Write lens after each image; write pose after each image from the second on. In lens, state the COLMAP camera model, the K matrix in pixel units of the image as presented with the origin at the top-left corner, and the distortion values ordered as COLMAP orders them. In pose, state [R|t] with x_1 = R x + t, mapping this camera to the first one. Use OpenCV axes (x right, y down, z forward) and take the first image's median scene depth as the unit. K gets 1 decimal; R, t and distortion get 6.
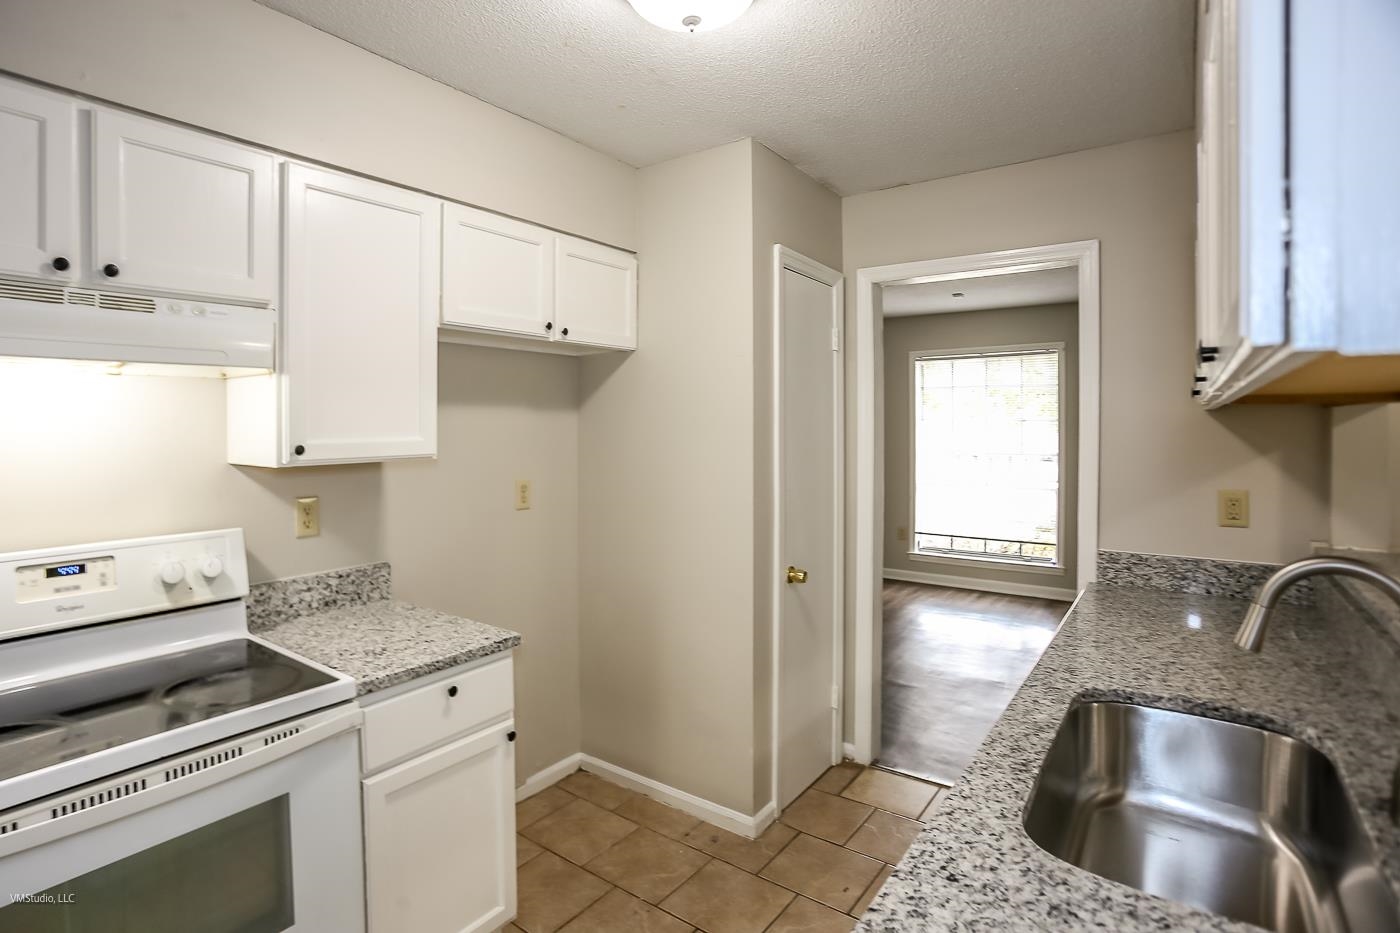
lens RADIAL K [[697.7, 0, 658.0], [0, 697.7, 436.9], [0, 0, 1]] dist [-0.033900, 0.001176]
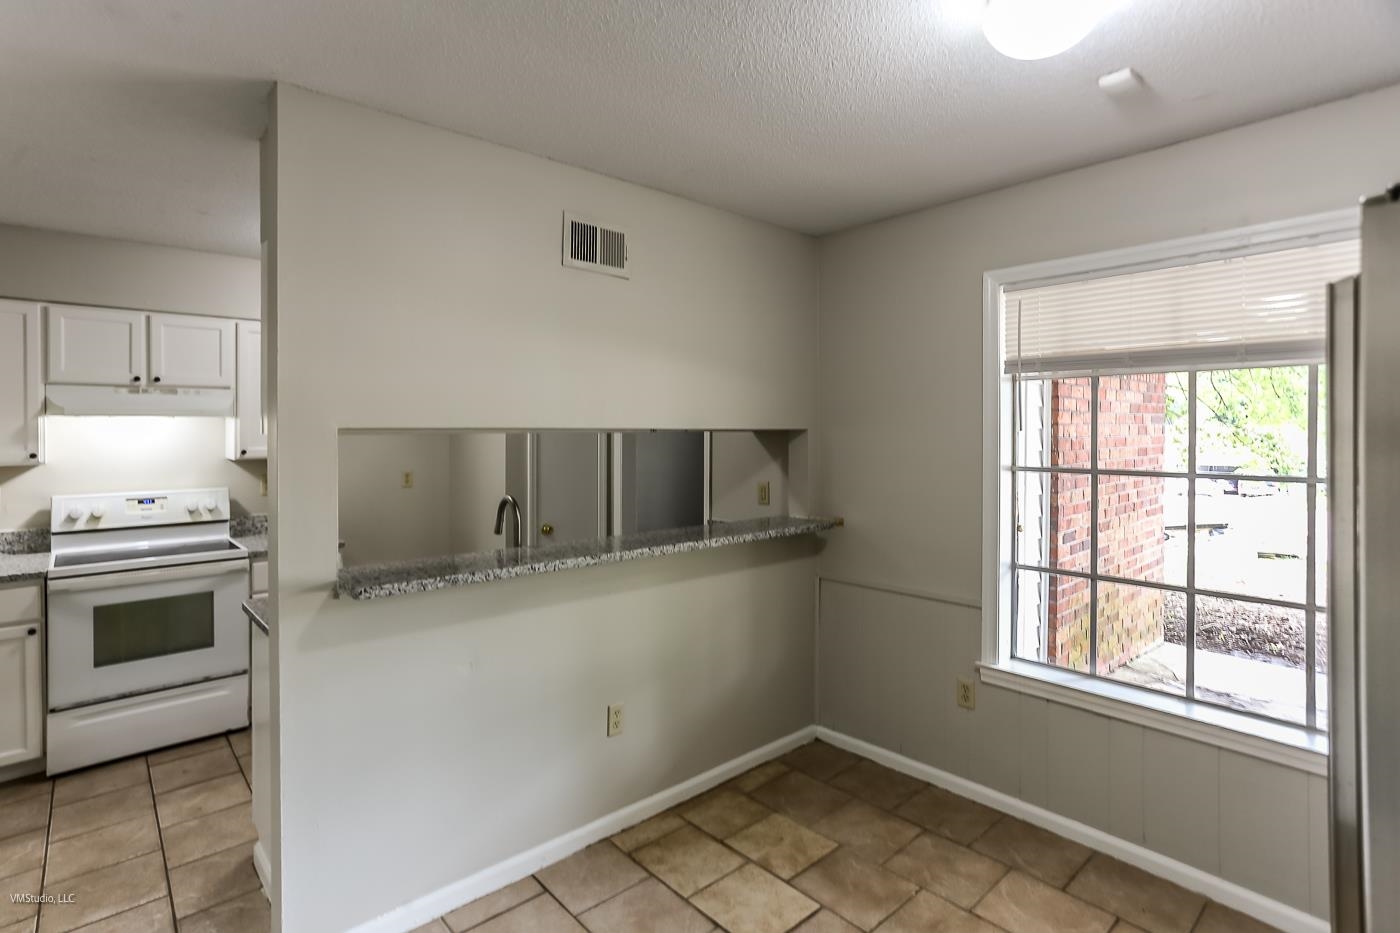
lens RADIAL K [[678.1, 0, 633.1], [0, 678.1, 437.4], [0, 0, 1]] dist [-0.001001, 0.013773]
pose [[0.972988, 0.003151, -0.230833, 1.214561], [-0.005074, 0.999957, -0.007741, -0.017520], [0.230799, 0.008704, 0.972963, -0.843226]]
